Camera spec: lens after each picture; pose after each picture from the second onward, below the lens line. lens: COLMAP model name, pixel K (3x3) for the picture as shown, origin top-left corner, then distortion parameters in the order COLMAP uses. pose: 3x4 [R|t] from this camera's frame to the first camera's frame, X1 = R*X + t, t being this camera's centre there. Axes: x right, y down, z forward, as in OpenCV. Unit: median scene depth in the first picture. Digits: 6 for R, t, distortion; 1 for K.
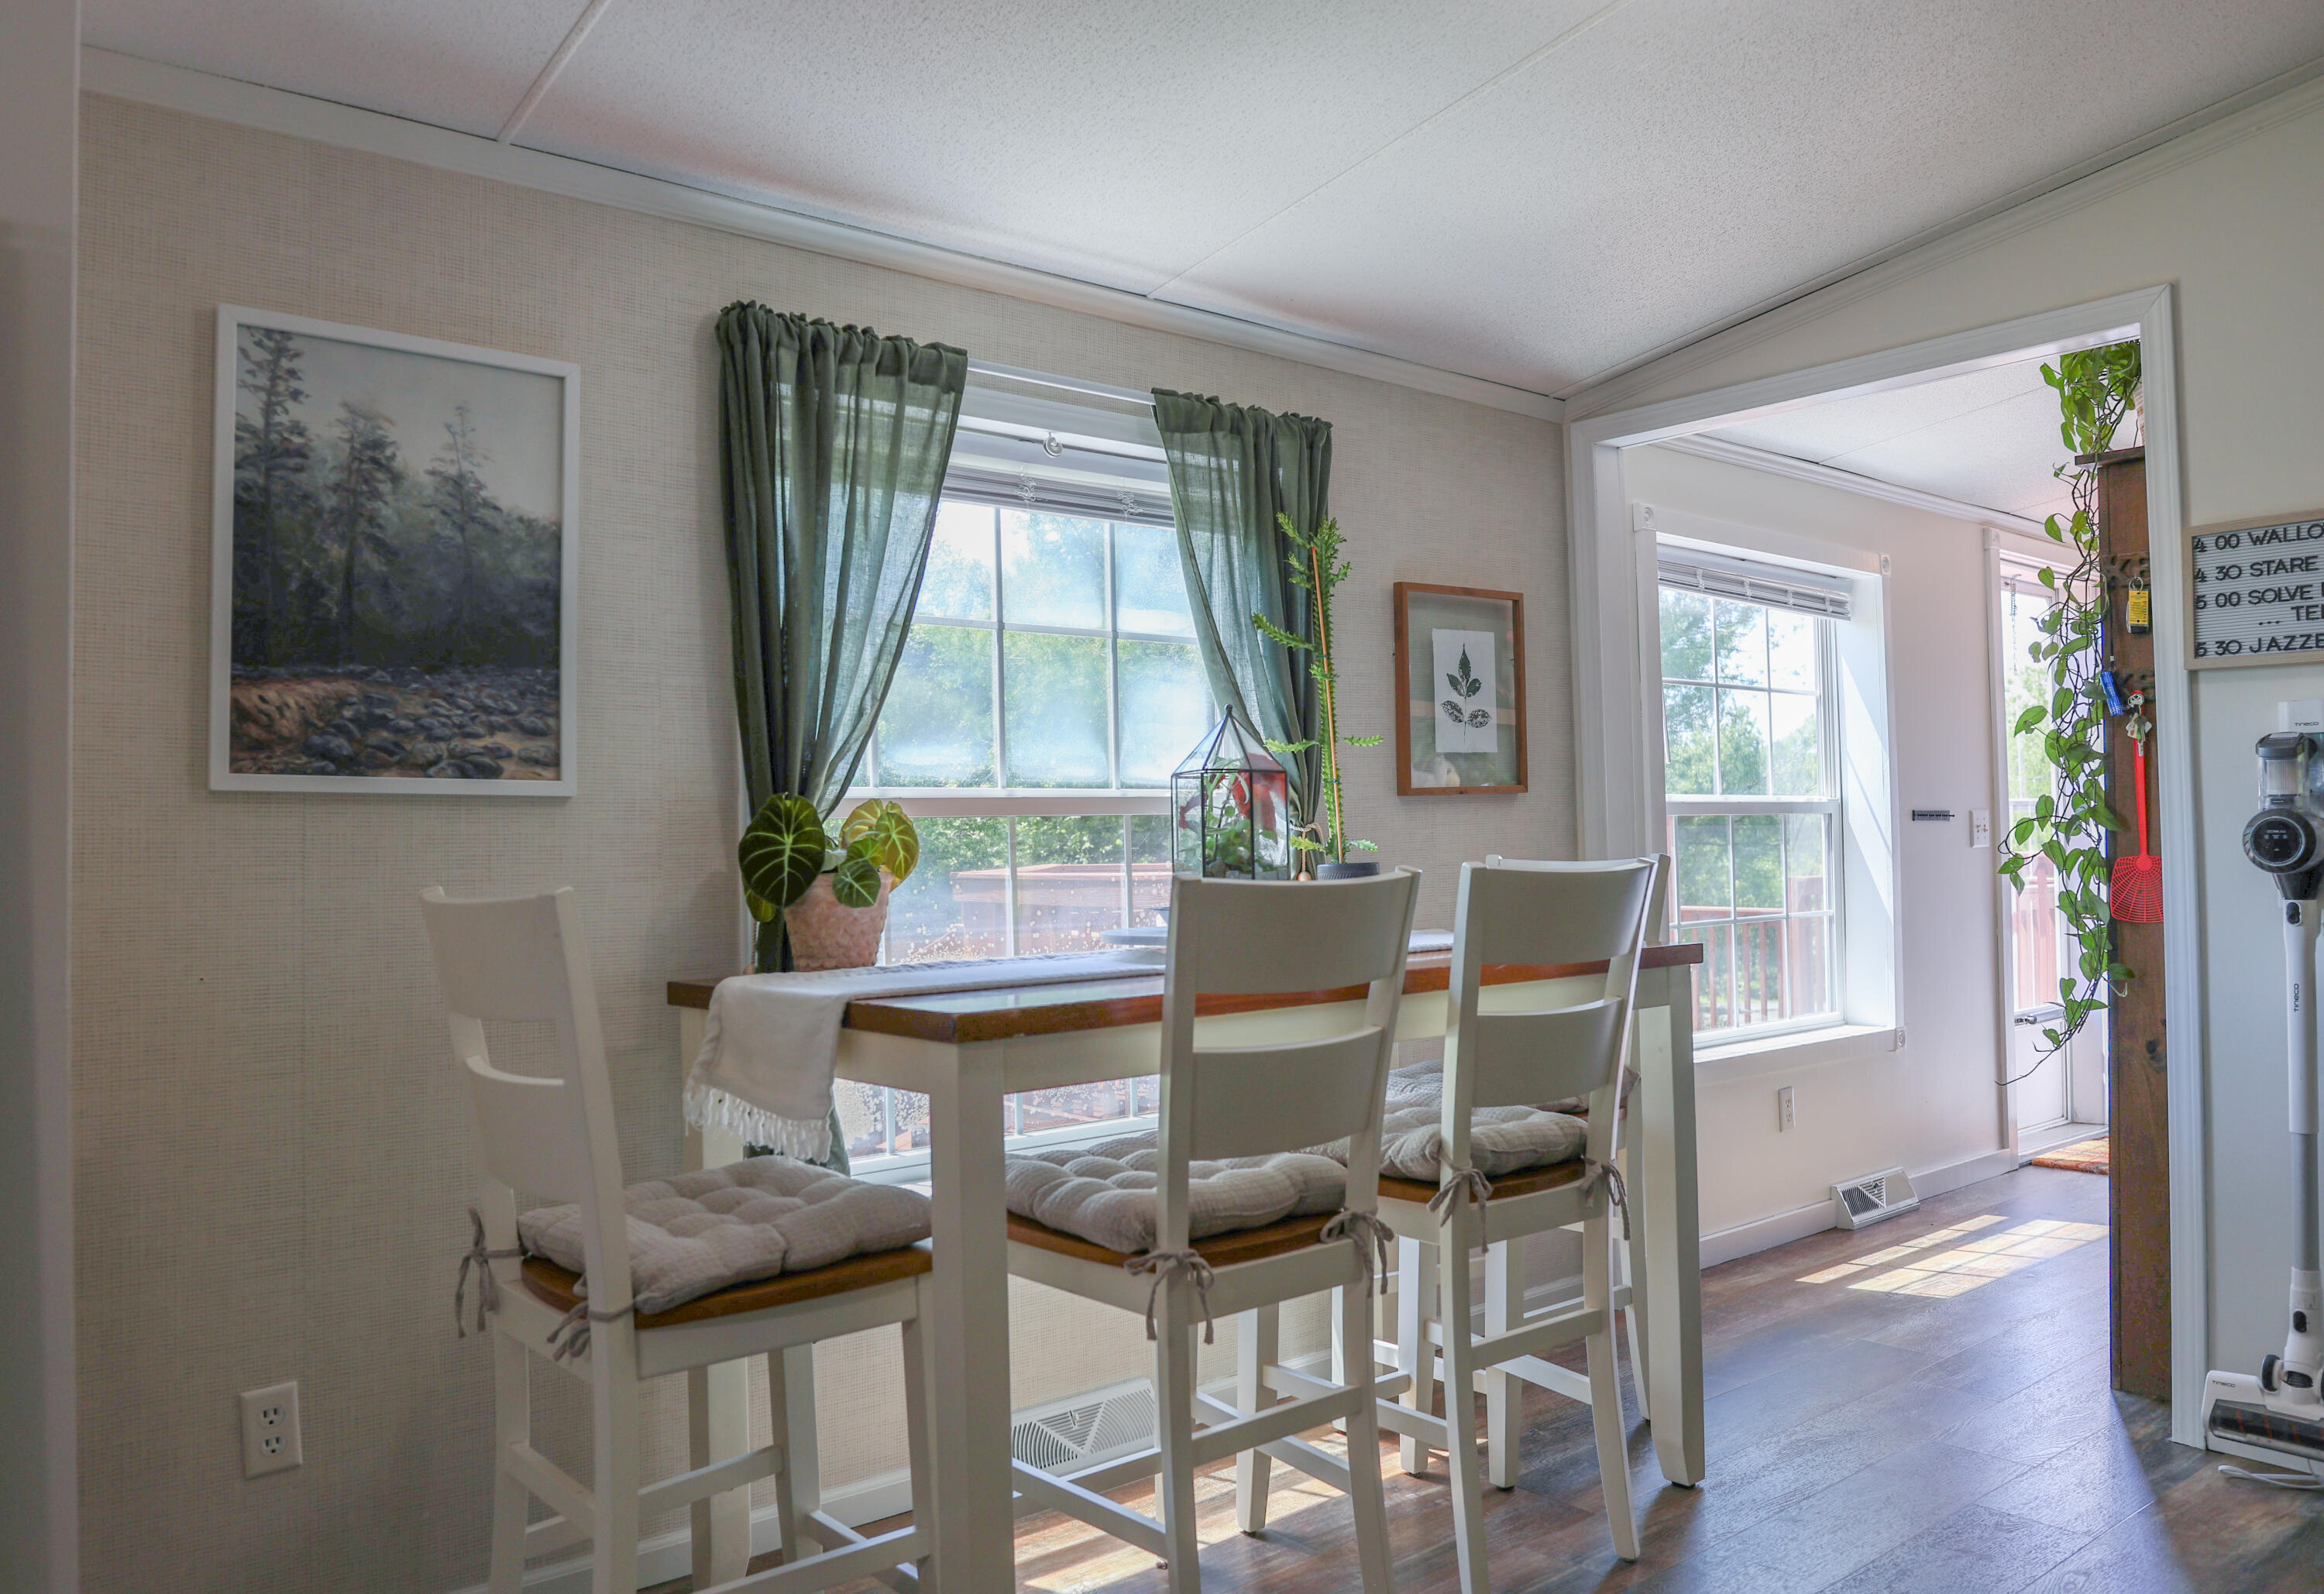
lens RADIAL K [[1664.5, 0, 1119.2], [0, 1664.5, 800.5], [0, 0, 1]] dist [-0.048384, 0.000732]
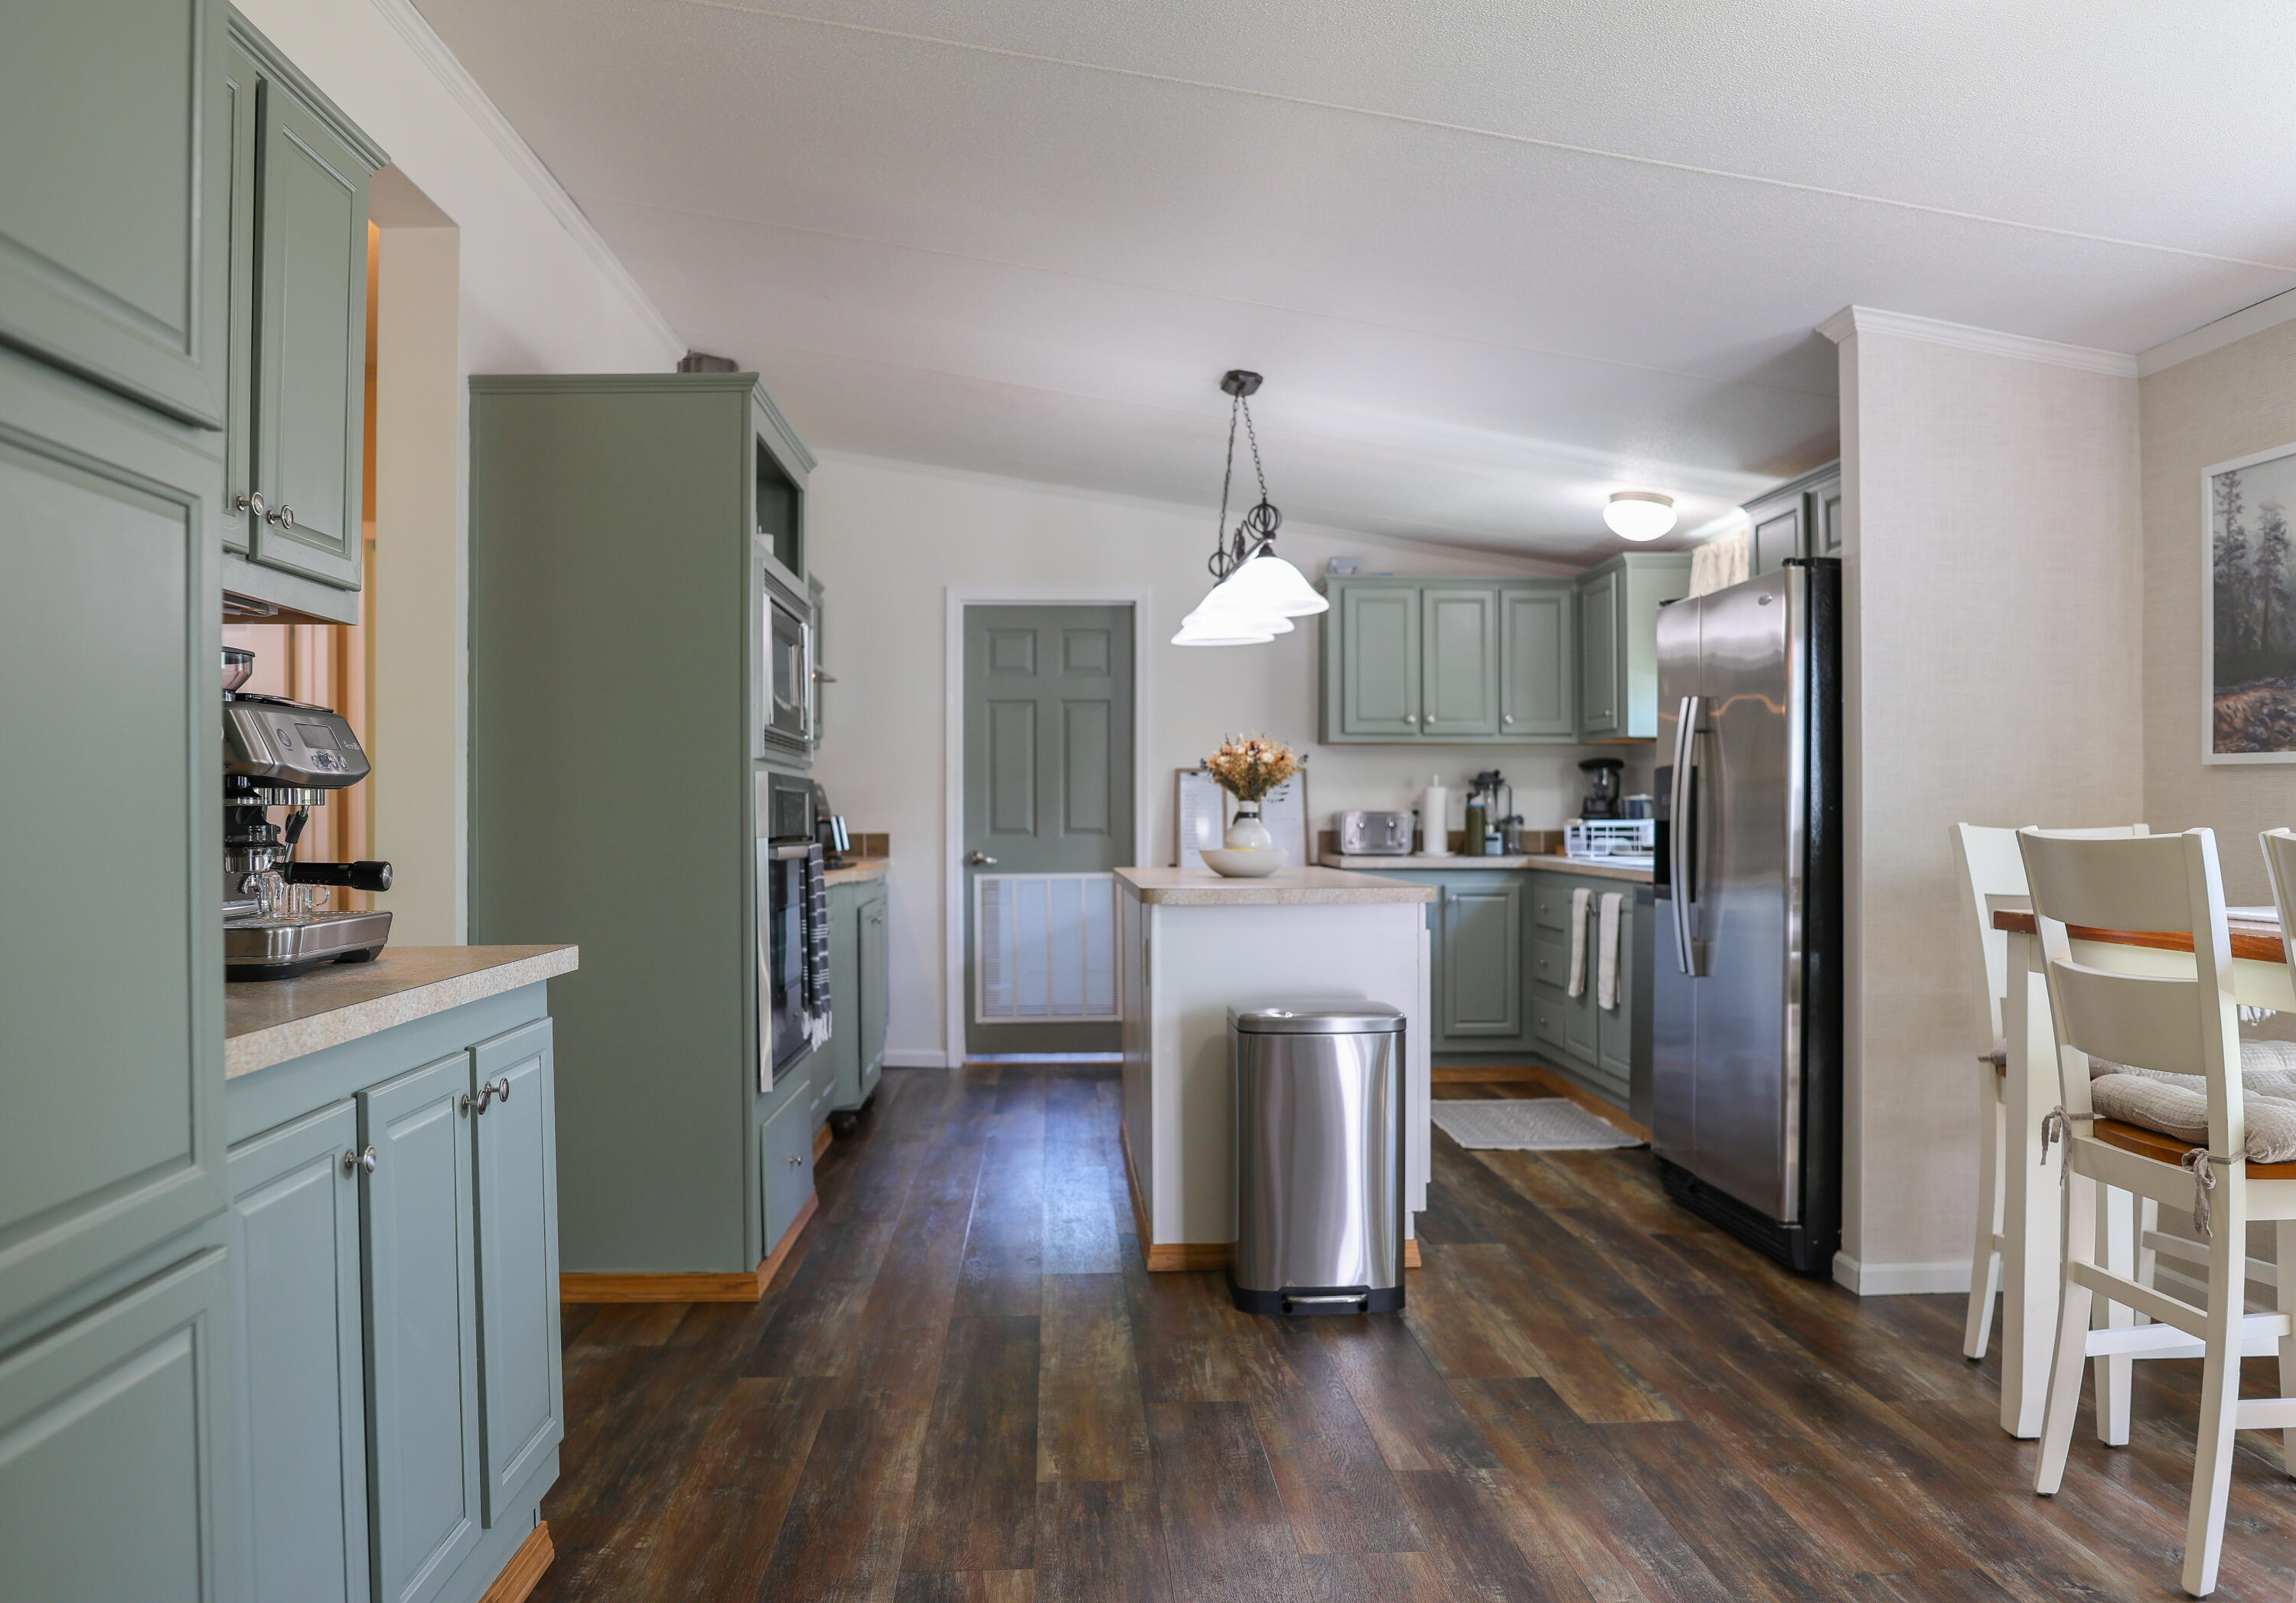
lens RADIAL K [[1653.7, 0, 1105.0], [0, 1653.7, 801.5], [0, 0, 1]] dist [-0.063136, 0.026849]
pose [[-0.599583, 0.013555, -0.800198, 1.329335], [0.033554, 0.999403, -0.008212, 0.006615], [0.799609, -0.031774, -0.599680, 1.013348]]
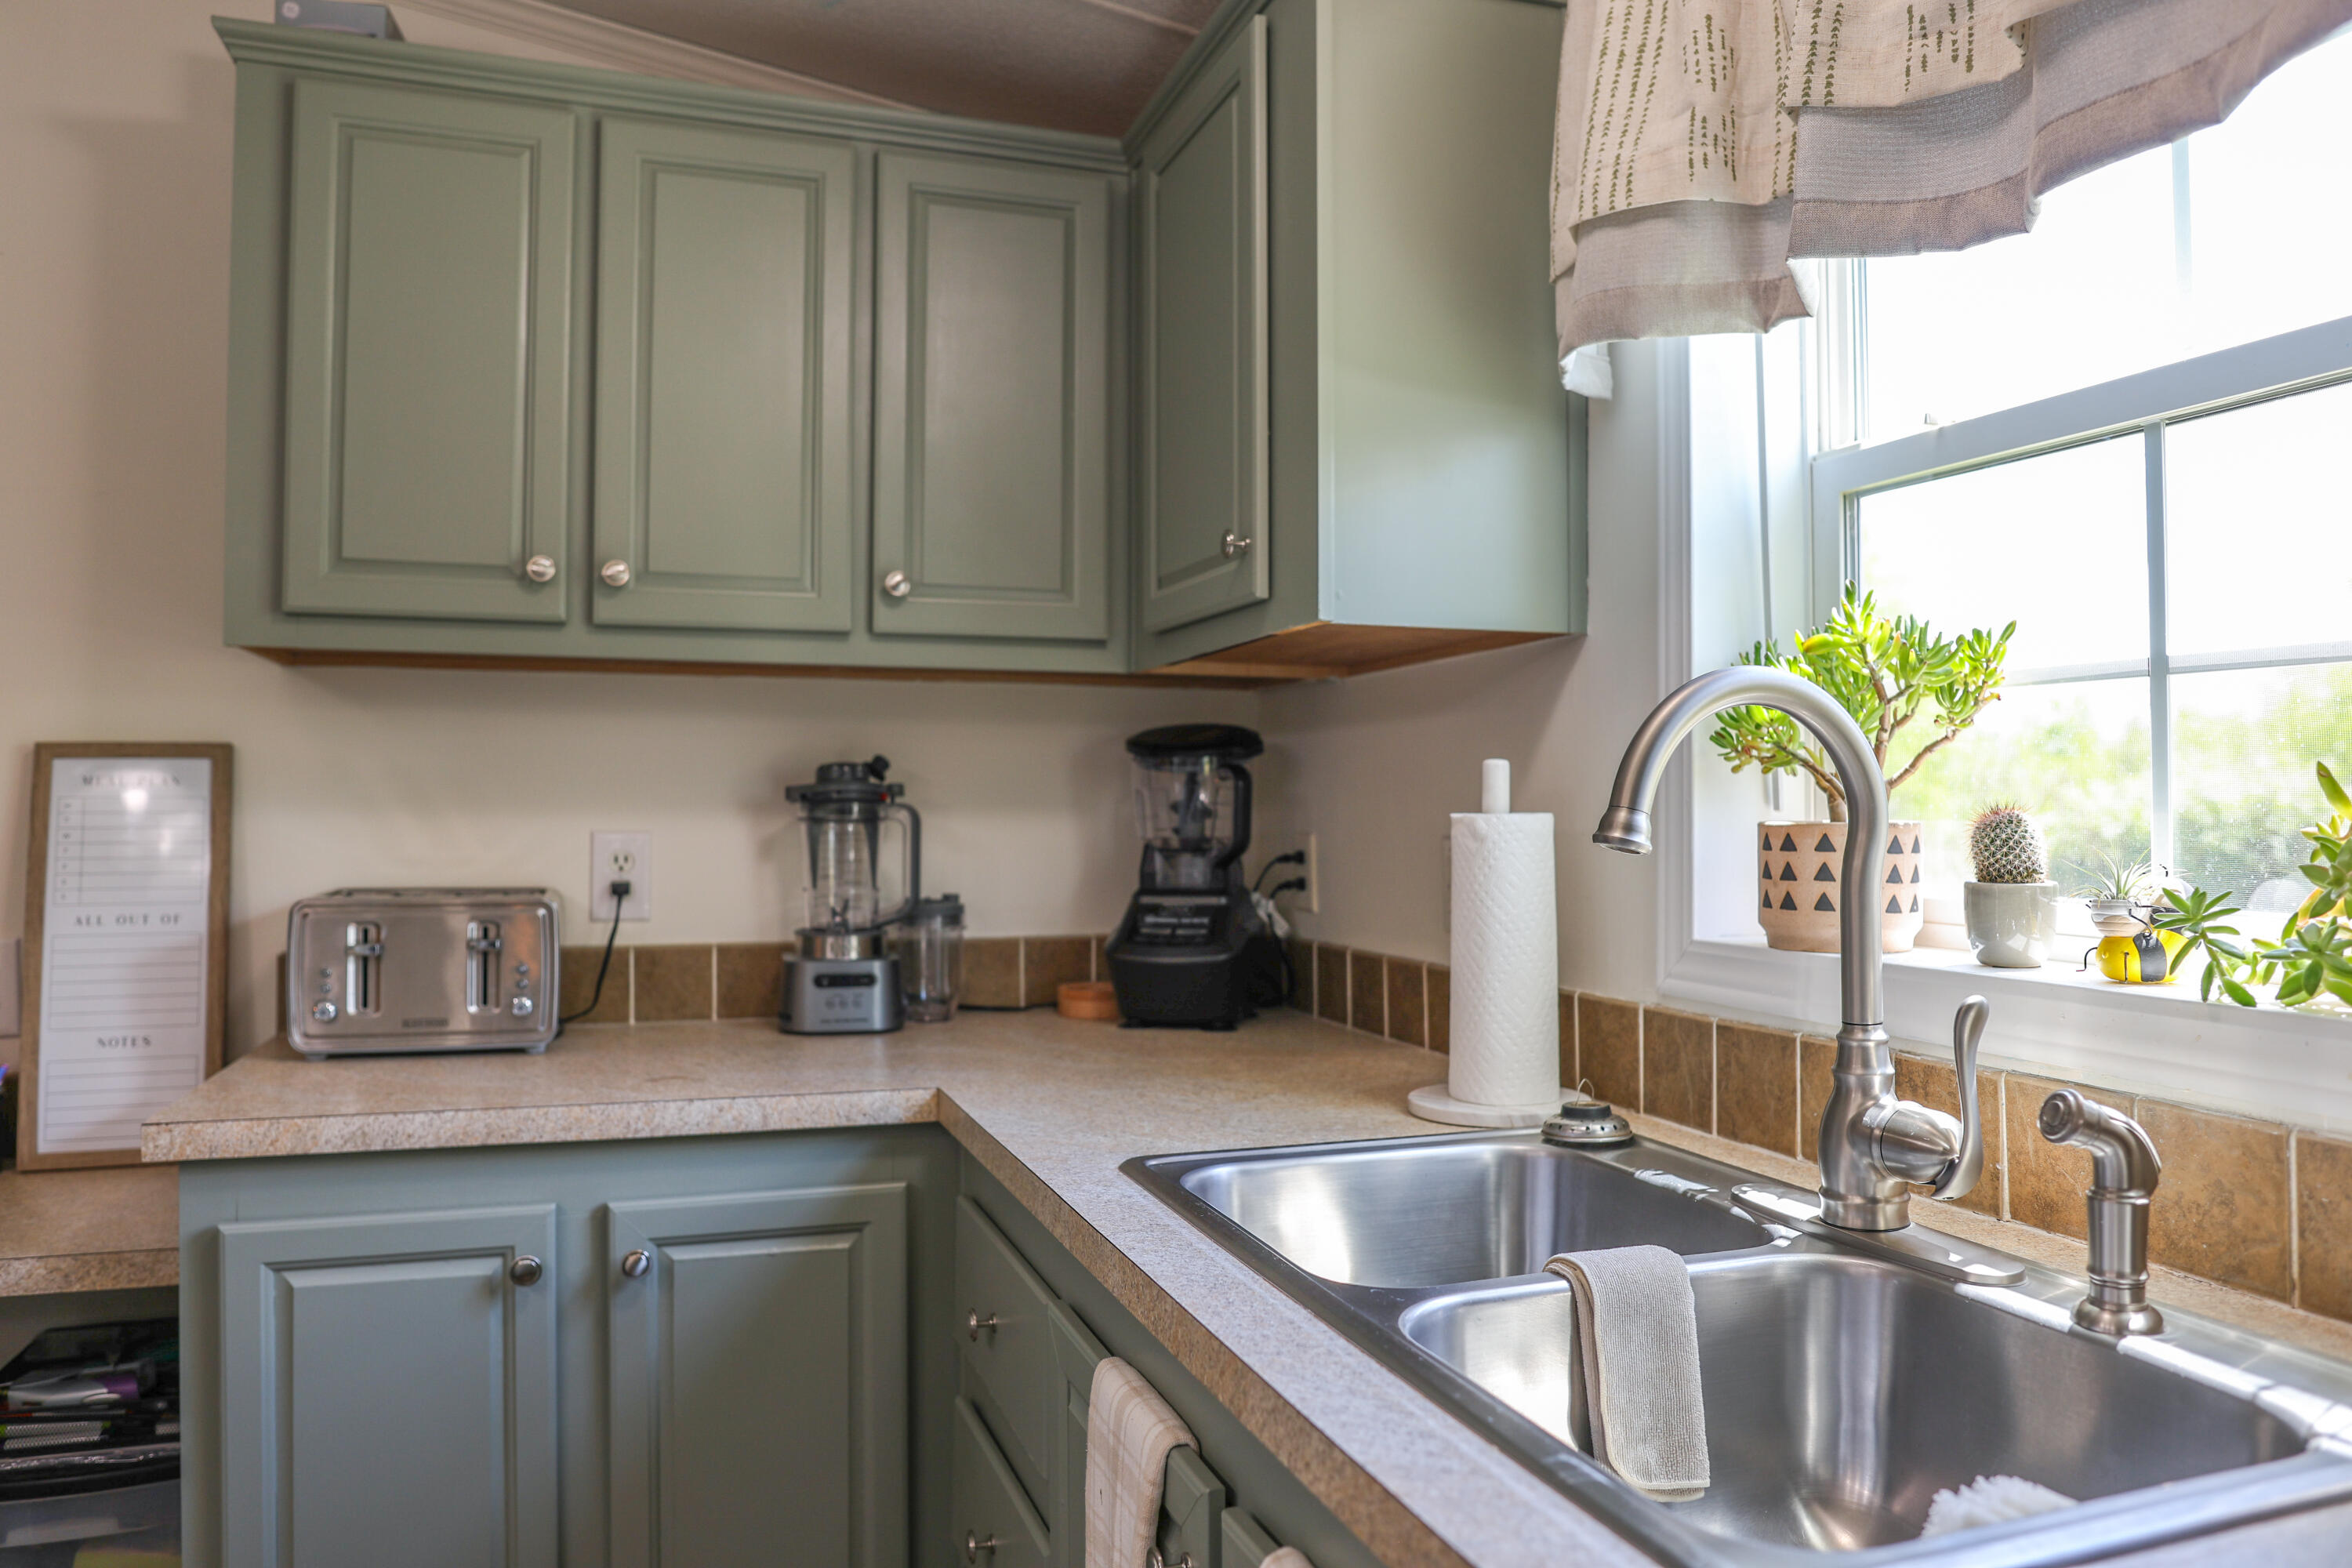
lens RADIAL K [[1617.7, 0, 1186.0], [0, 1617.7, 783.0], [0, 0, 1]] dist [-0.064666, 0.028984]
pose [[-0.329068, 0.004686, -0.944294, -0.743131], [0.029135, 0.999562, -0.005192, -0.026948], [0.943857, -0.029221, -0.329061, 0.236430]]
